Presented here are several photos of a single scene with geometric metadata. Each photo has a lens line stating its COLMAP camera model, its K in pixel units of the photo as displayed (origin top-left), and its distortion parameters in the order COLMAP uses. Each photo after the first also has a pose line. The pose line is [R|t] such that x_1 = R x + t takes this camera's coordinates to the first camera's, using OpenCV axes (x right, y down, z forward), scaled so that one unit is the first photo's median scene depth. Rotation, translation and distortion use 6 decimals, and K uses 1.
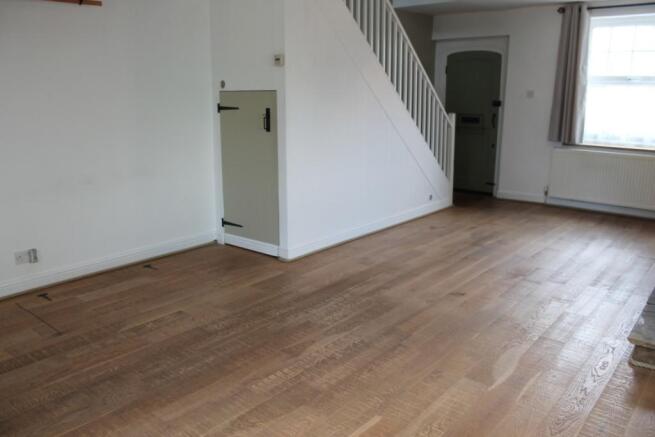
lens RADIAL K [[539.5, 0, 327.5], [0, 539.5, 218.5], [0, 0, 1]] dist [-0.162640, 0.133061]
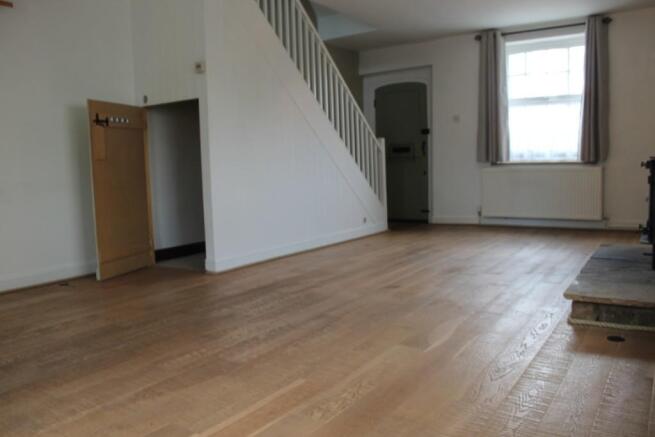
lens RADIAL K [[539.5, 0, 327.5], [0, 539.5, 218.5], [0, 0, 1]] dist [-0.162640, 0.133061]
pose [[0.993762, -0.041541, 0.103497, 0.034779], [0.055204, 0.989596, -0.132862, 0.139503], [-0.096901, 0.137746, 0.985716, 0.042556]]
